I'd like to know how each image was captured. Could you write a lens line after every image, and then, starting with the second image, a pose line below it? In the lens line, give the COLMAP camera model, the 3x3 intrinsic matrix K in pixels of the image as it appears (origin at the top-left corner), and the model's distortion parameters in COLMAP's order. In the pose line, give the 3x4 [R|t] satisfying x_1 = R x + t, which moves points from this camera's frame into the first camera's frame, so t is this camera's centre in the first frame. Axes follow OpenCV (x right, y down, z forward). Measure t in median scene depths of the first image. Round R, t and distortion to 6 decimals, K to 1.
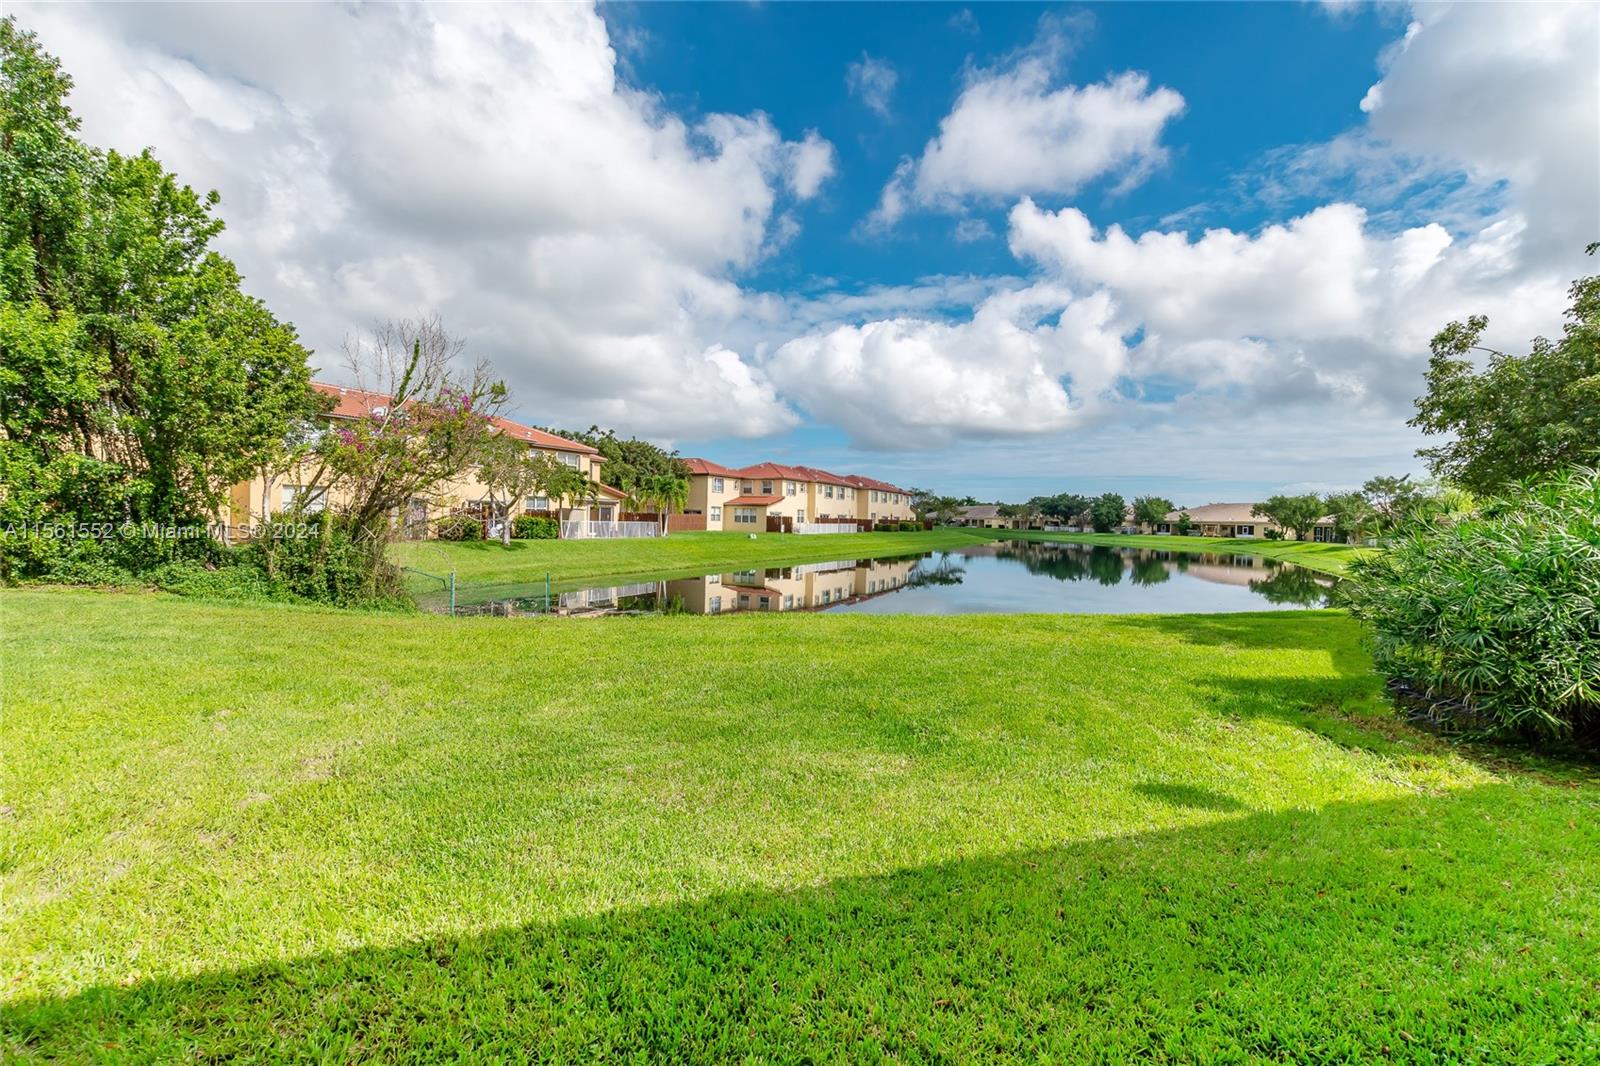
lens RADIAL K [[668.4, 0, 796.2], [0, 668.4, 527.5], [0, 0, 1]] dist [0.001754, 0.000172]
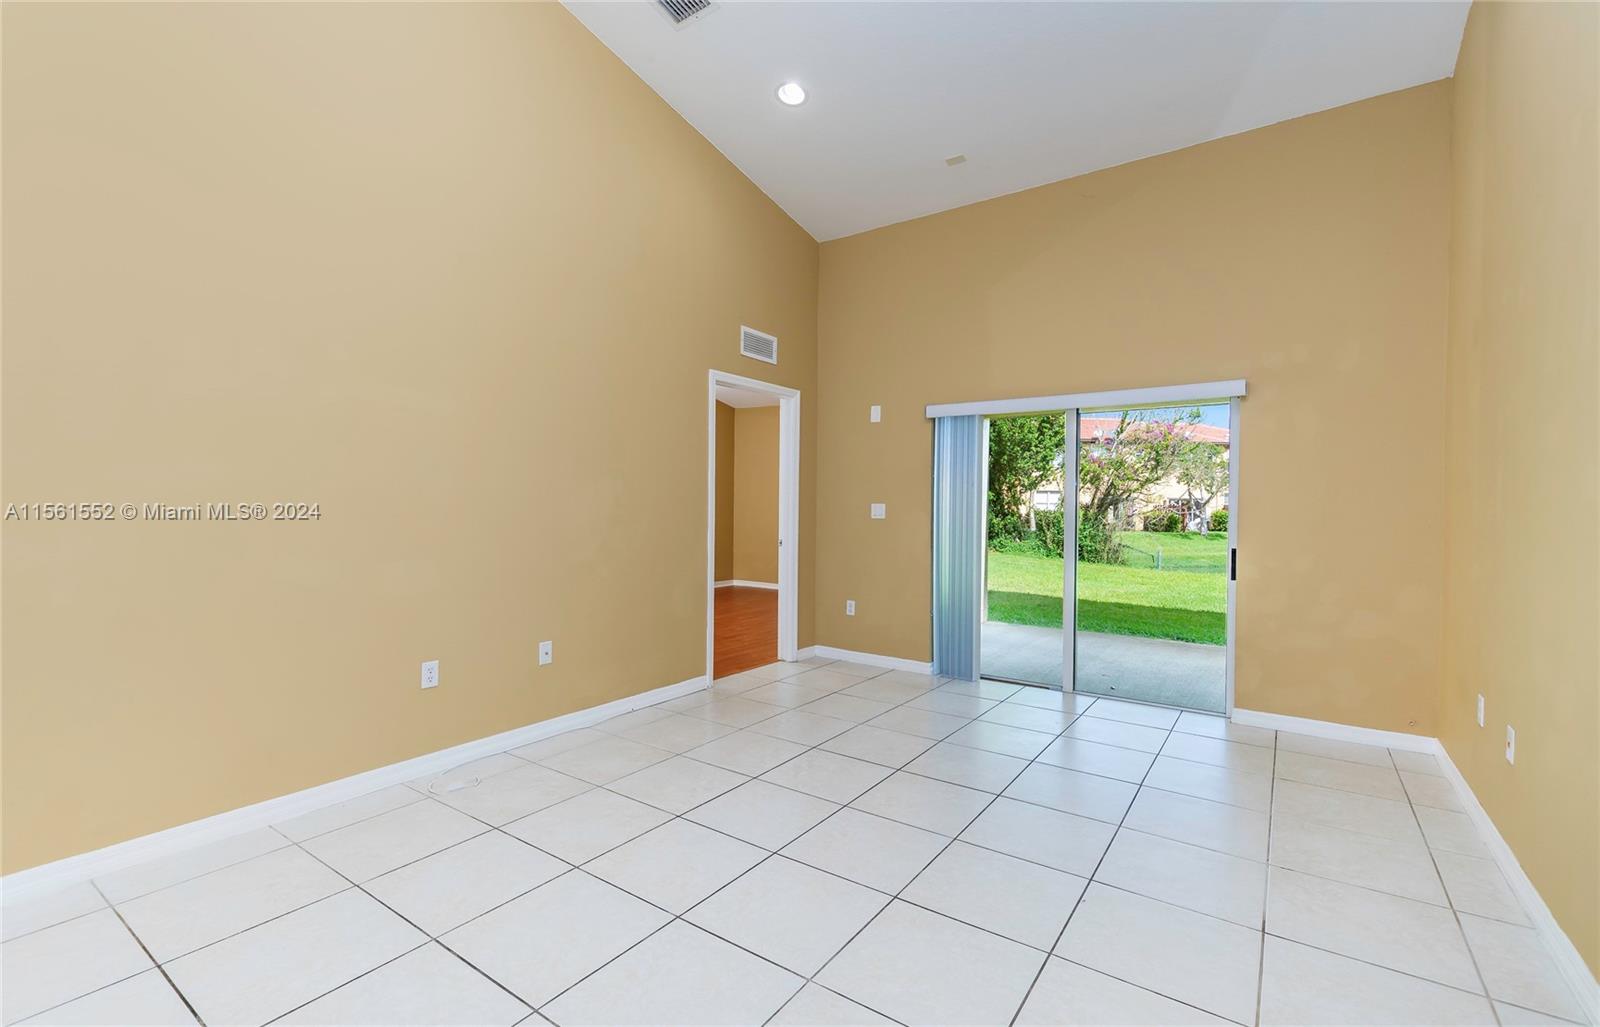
lens RADIAL K [[704.0, 0, 771.8], [0, 704.0, 506.9], [0, 0, 1]] dist [0.024735, -0.000185]
pose [[0.571892, -0.016271, -0.820168, 0.107306], [-0.008611, 0.999629, -0.025835, 0.010334], [0.820284, 0.021838, 0.571540, -0.230368]]
